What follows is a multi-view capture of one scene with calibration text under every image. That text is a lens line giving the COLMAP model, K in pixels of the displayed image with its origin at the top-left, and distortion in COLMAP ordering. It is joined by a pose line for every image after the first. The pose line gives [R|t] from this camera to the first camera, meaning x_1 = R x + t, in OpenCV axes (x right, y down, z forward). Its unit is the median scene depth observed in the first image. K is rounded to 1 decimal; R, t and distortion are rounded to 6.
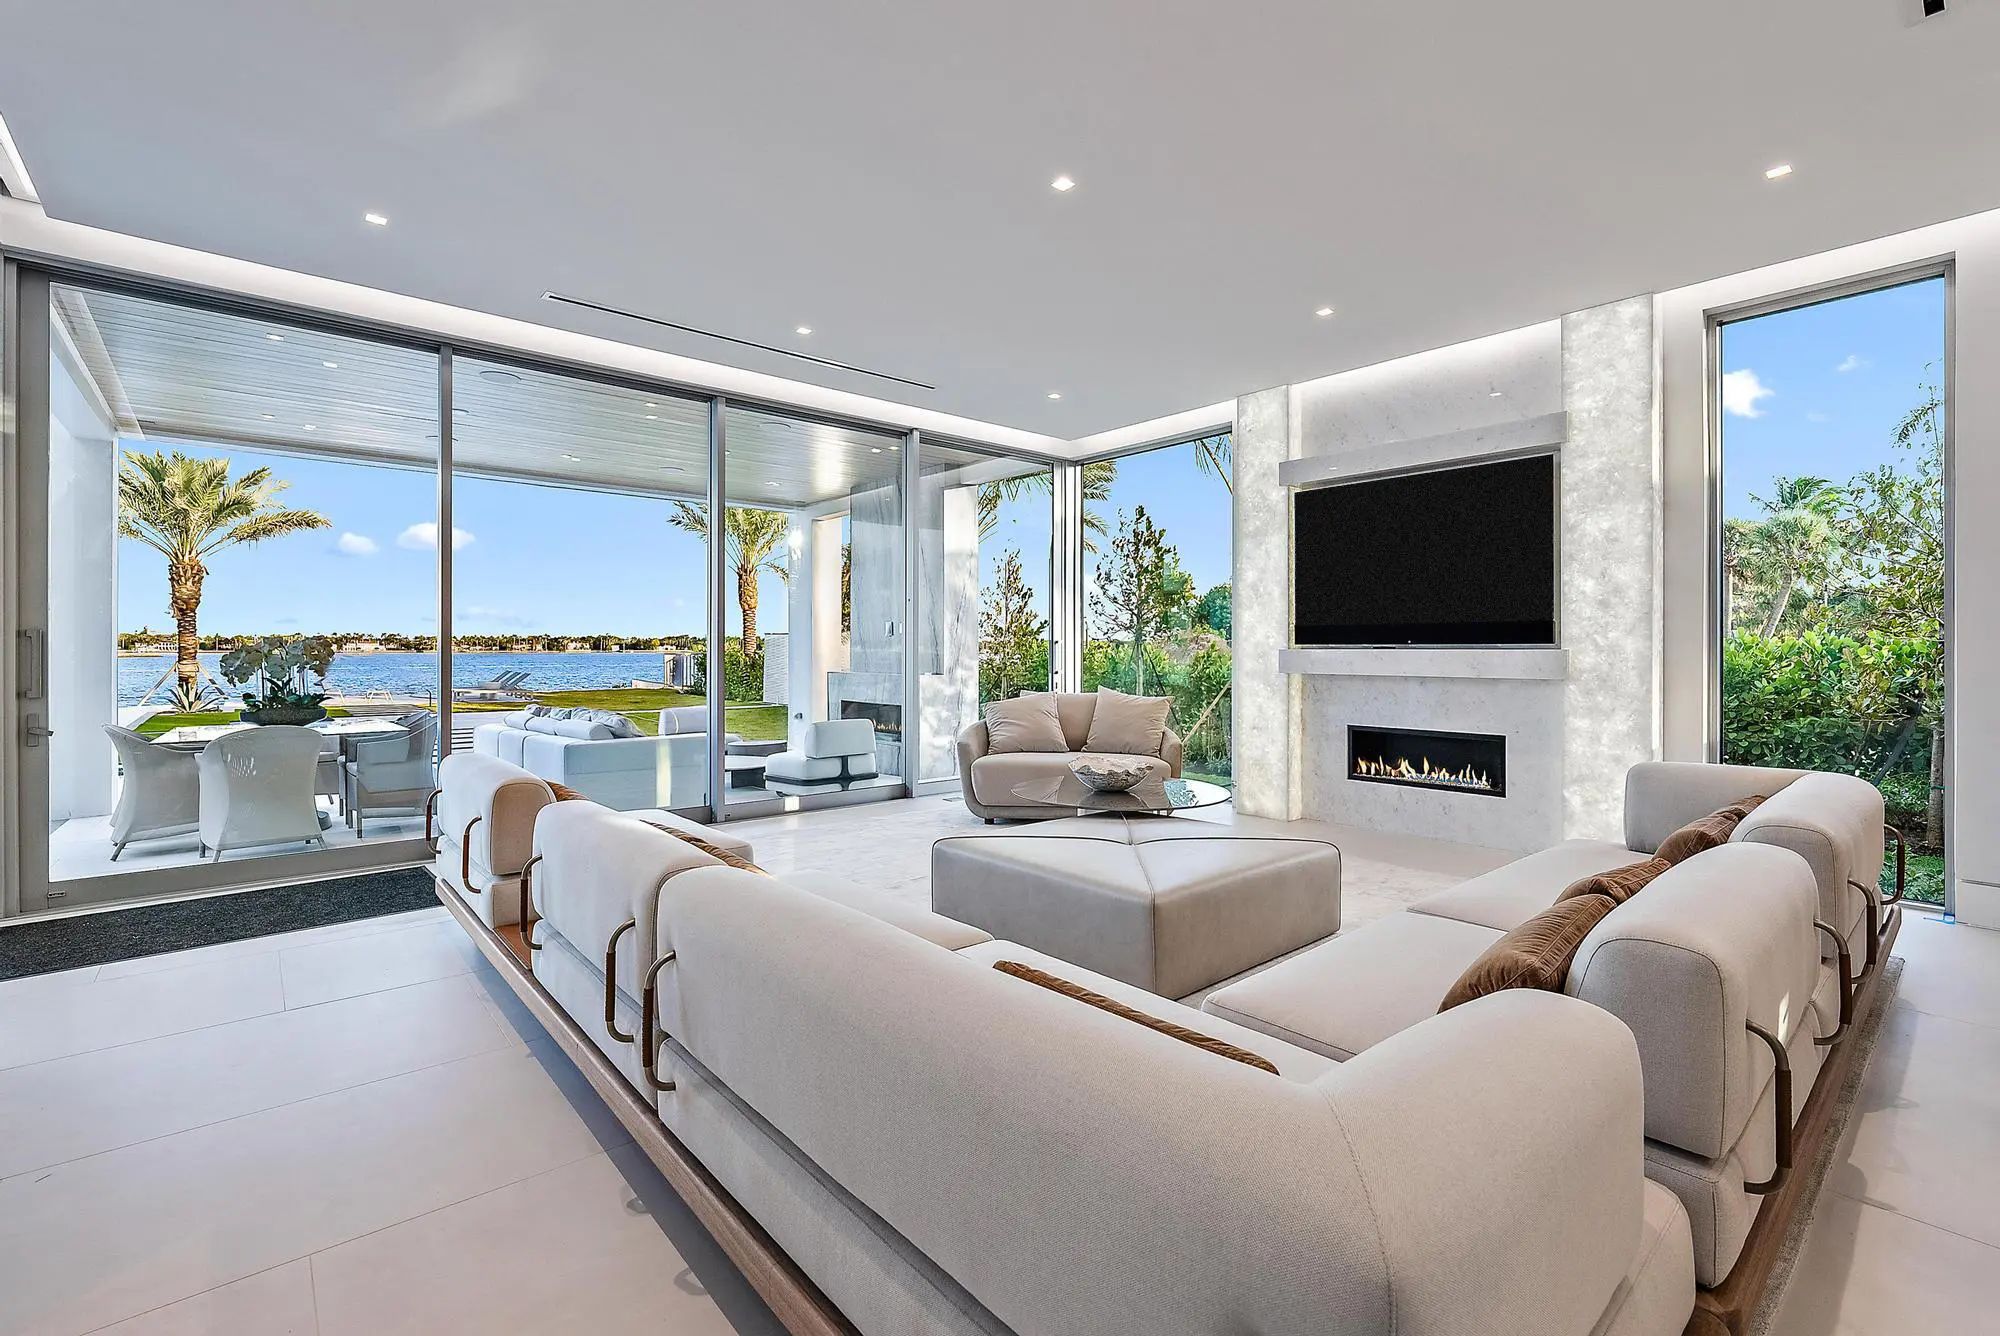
lens RADIAL K [[884.6, 0, 1001.8], [0, 884.6, 654.2], [0, 0, 1]] dist [-0.000126, 0.000058]
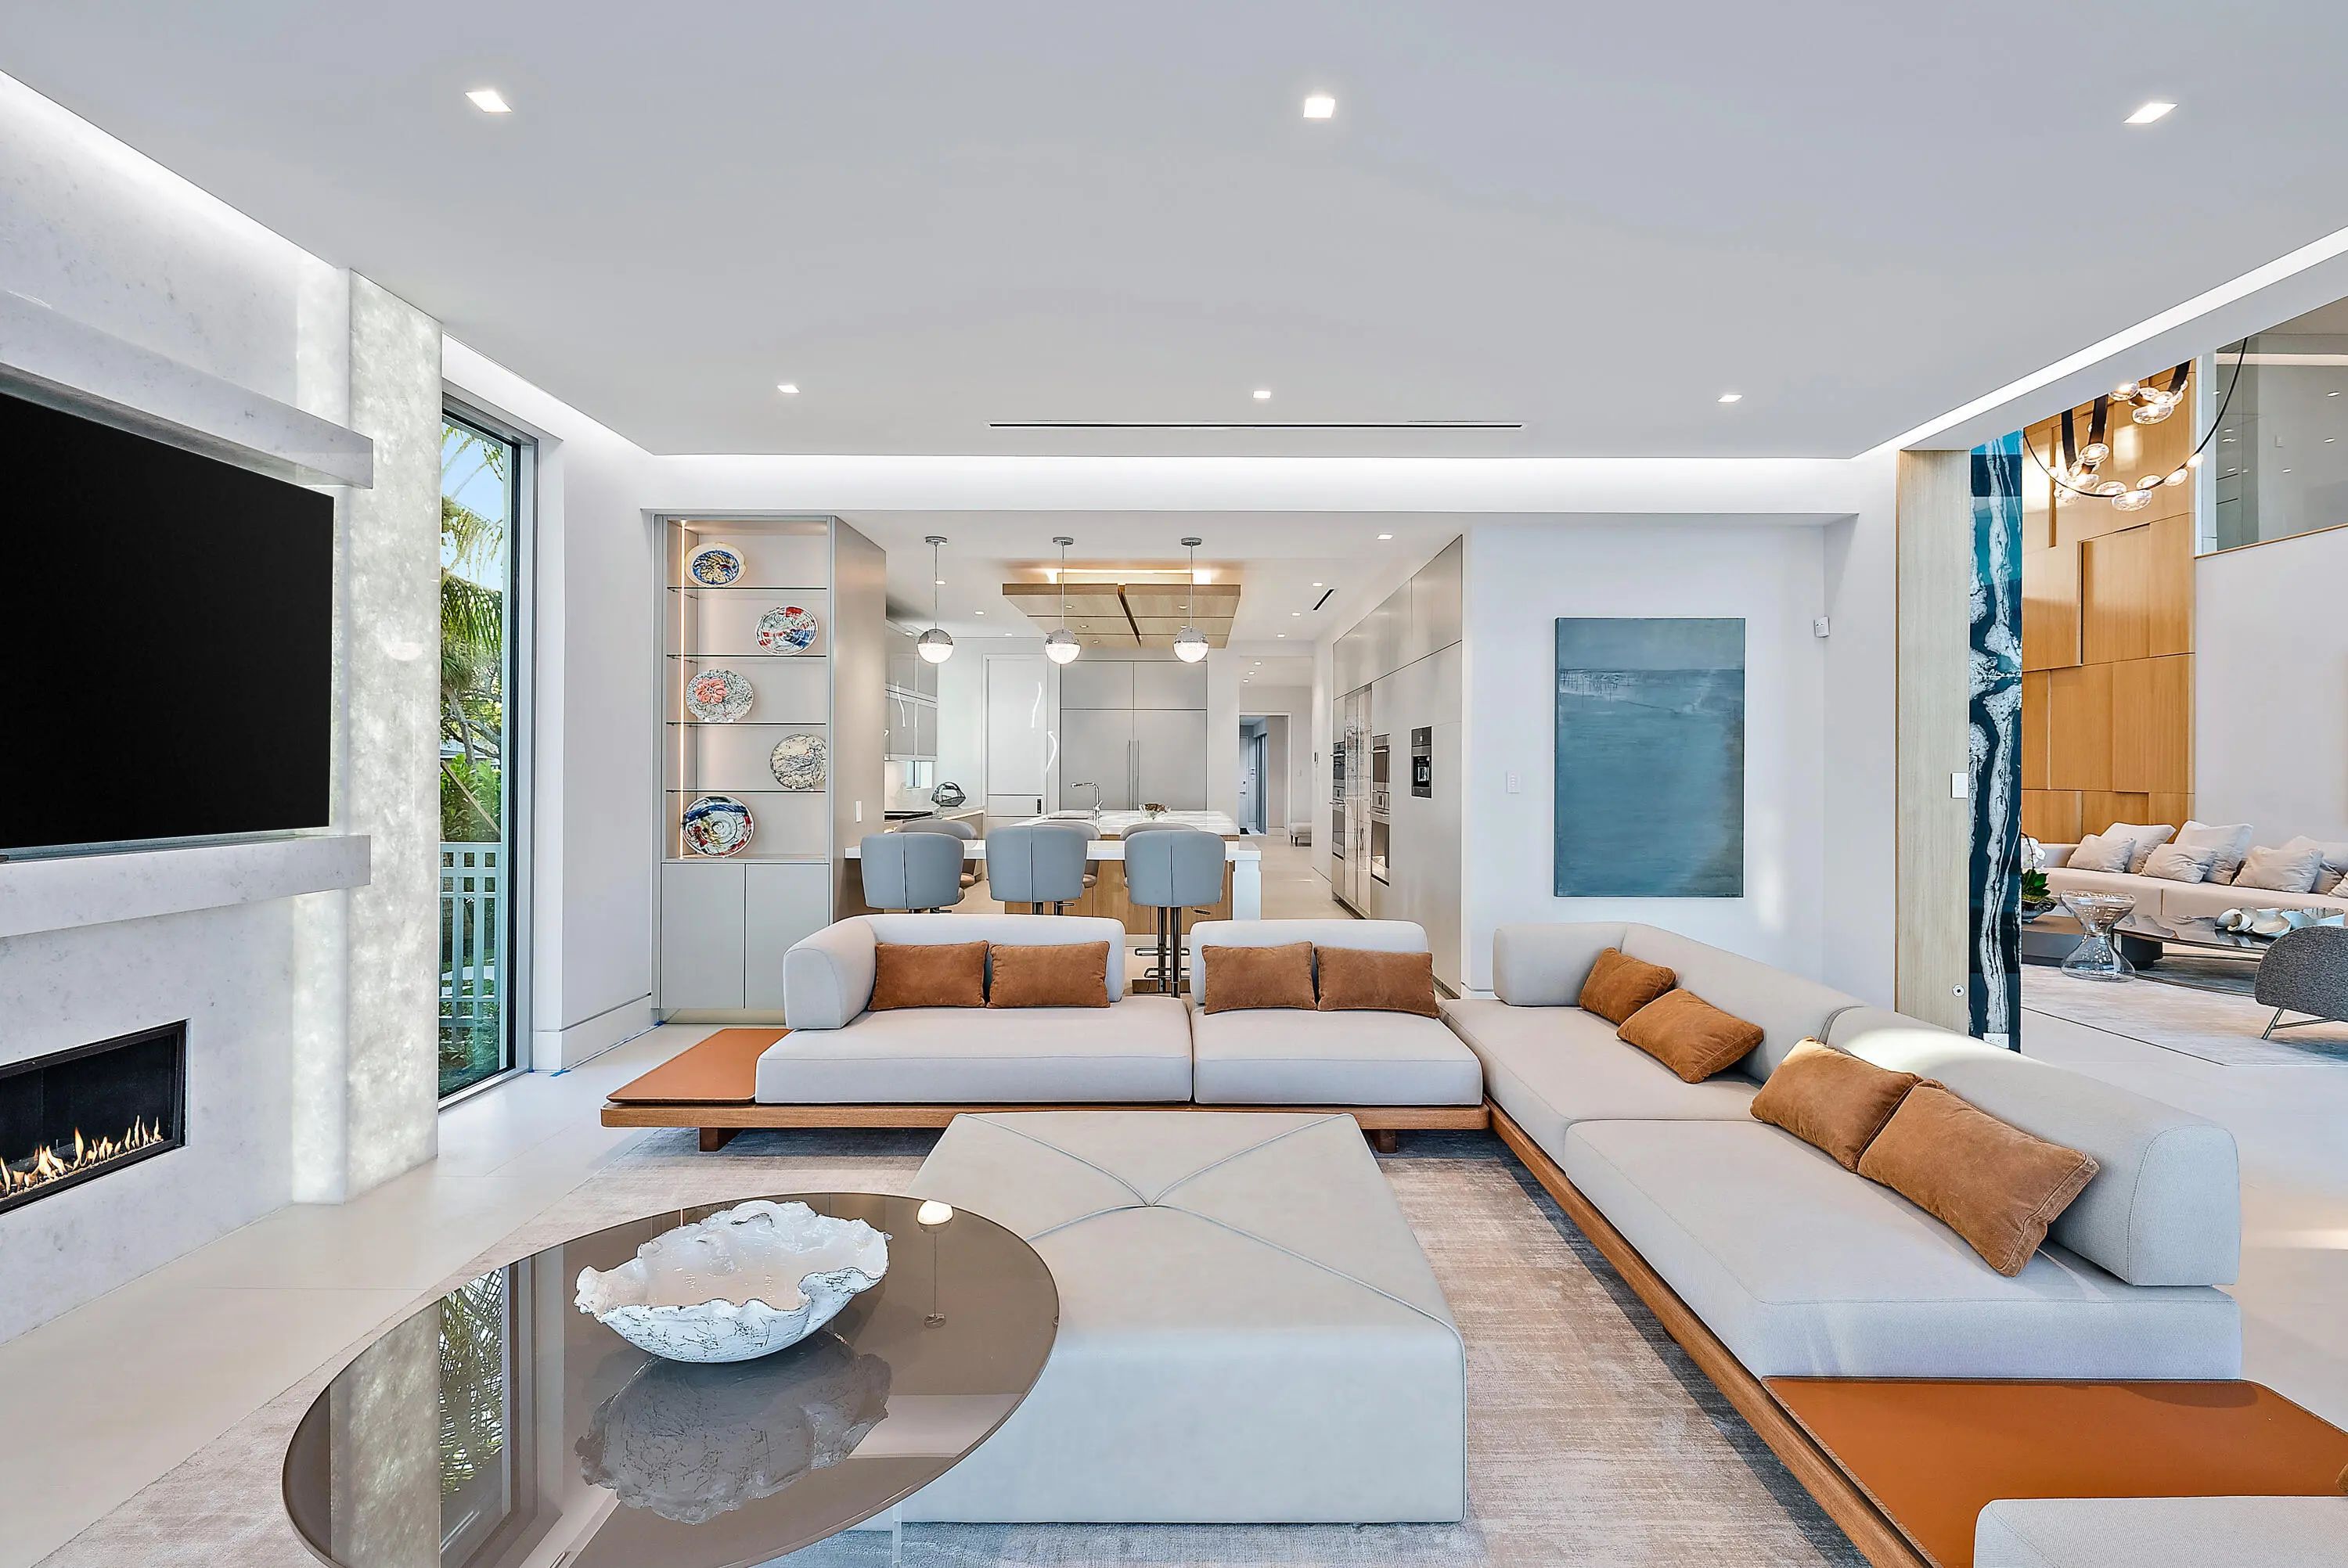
lens RADIAL K [[1038.4, 0, 1176.1], [0, 1038.4, 767.8], [0, 0, 1]] dist [-0.000126, 0.000058]
pose [[-0.751805, -0.006689, 0.659352, -0.216722], [-0.004905, 0.999978, 0.004551, -0.051024], [-0.659367, 0.000187, -0.751821, 1.049816]]
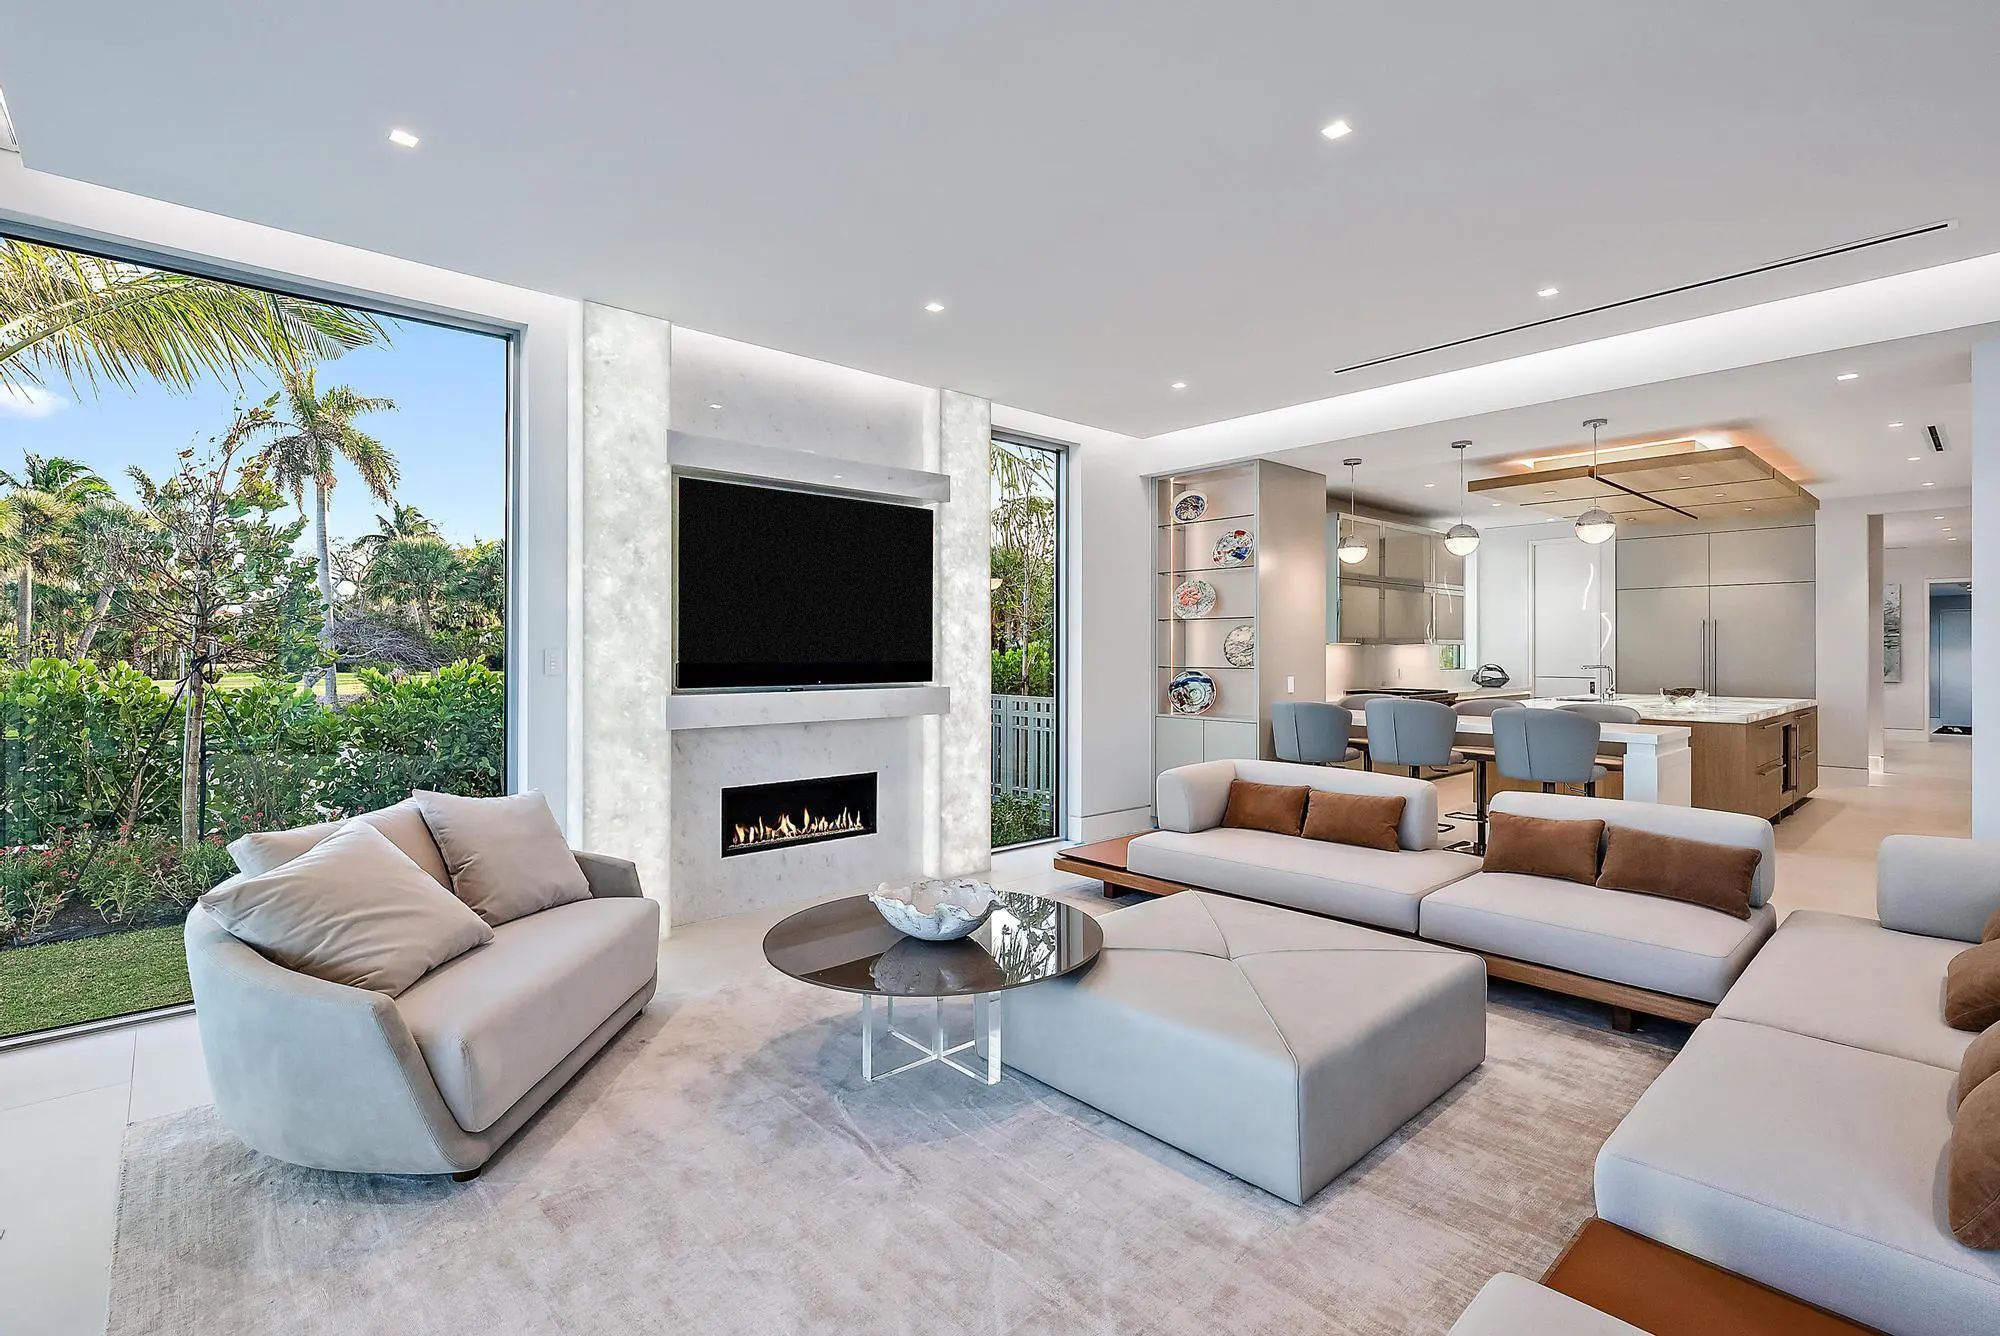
lens RADIAL K [[905.4, 0, 977.5], [0, 905.4, 652.0], [0, 0, 1]] dist [-0.000204, 0.000013]
pose [[-0.007940, -0.004708, 0.999957, -0.464644], [0.003525, 0.999983, 0.004736, -0.049445], [-0.999962, 0.003562, -0.007923, 0.873831]]
